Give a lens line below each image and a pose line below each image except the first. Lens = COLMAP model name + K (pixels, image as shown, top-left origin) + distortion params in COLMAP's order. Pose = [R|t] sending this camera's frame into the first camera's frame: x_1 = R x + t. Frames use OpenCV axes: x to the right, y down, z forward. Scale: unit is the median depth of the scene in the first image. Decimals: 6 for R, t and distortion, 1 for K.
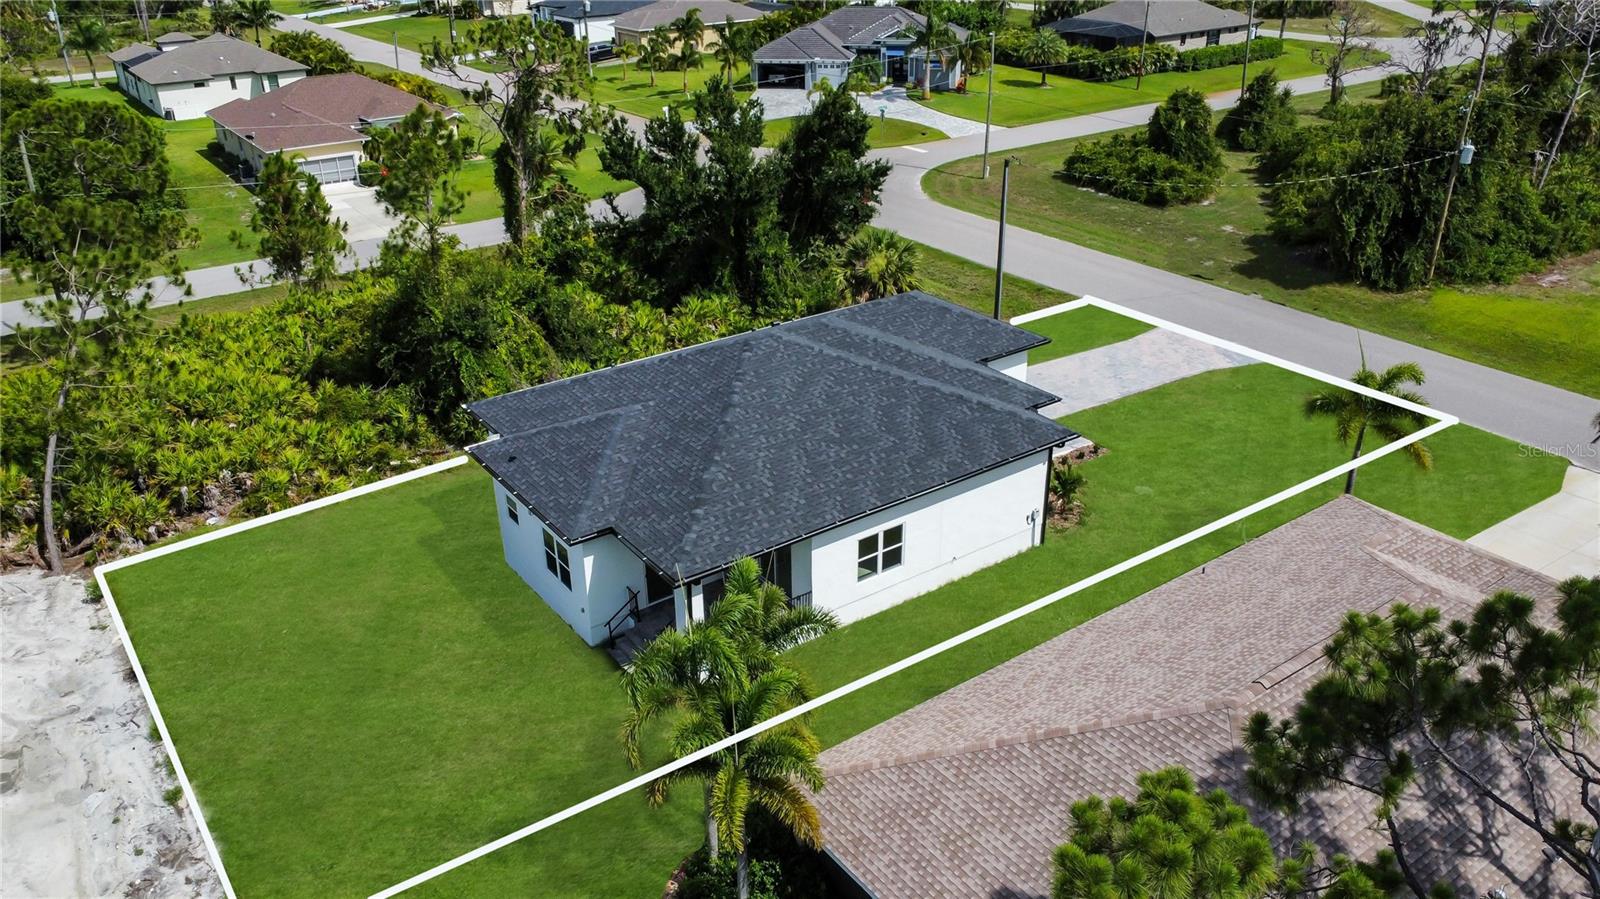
lens RADIAL K [[1203.6, 0, 789.9], [0, 1203.6, 451.3], [0, 0, 1]] dist [-0.004259, 0.003179]
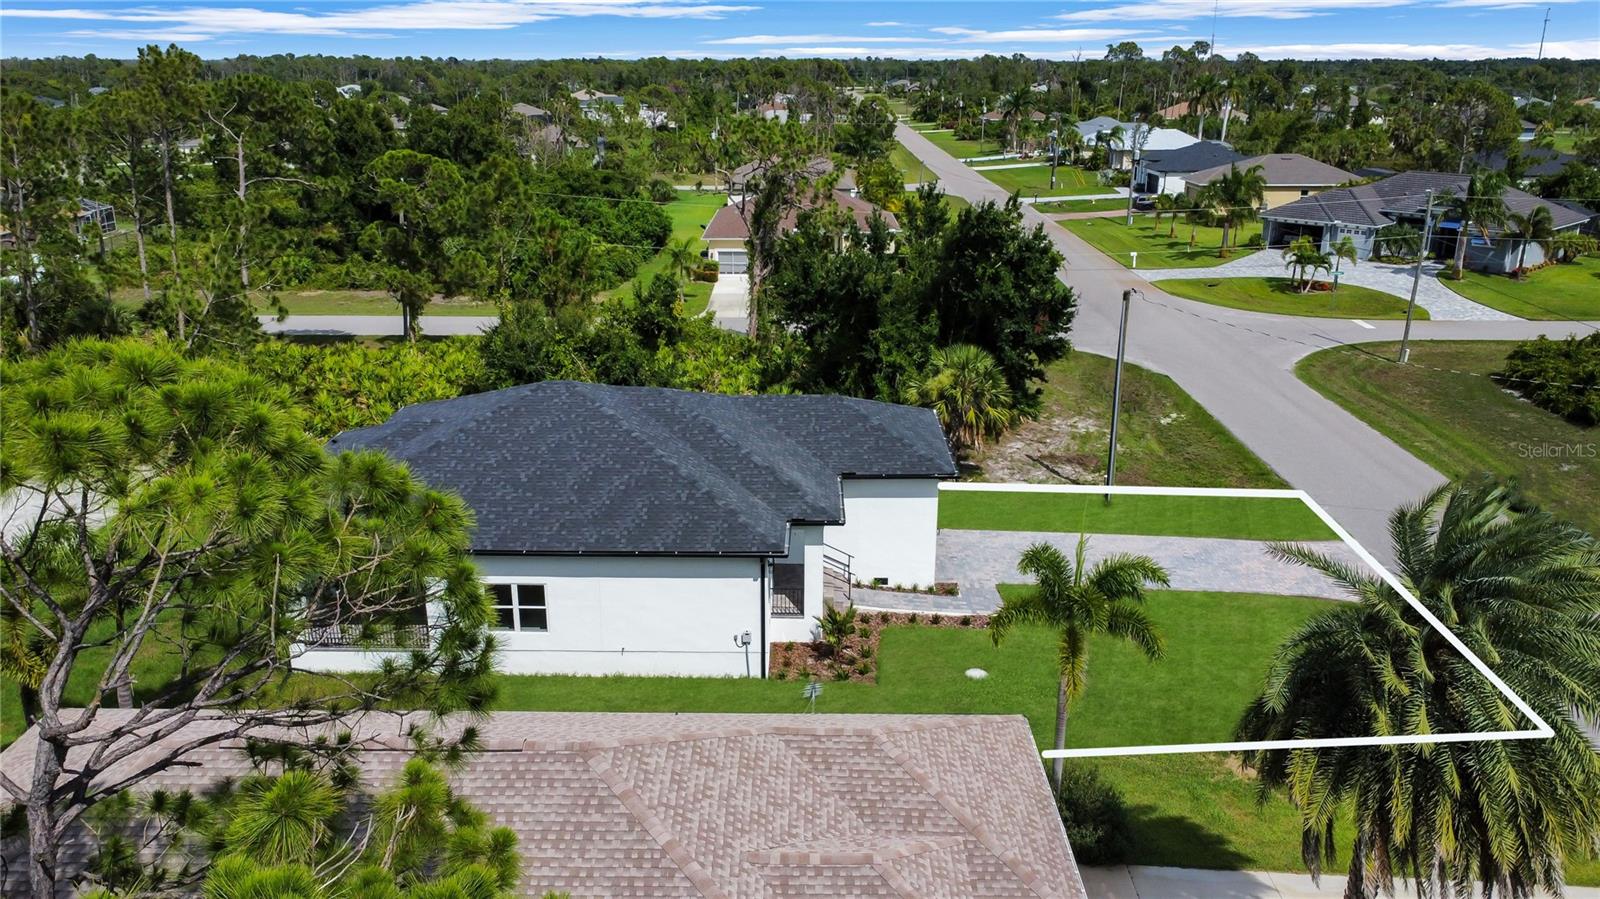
lens RADIAL K [[1203.6, 0, 789.9], [0, 1203.6, 451.3], [0, 0, 1]] dist [-0.004259, 0.003179]
pose [[0.810405, 0.196836, -0.551814, 0.220117], [-0.267983, 0.962106, -0.050375, -0.012773], [0.520988, 0.188702, 0.832444, 0.091287]]
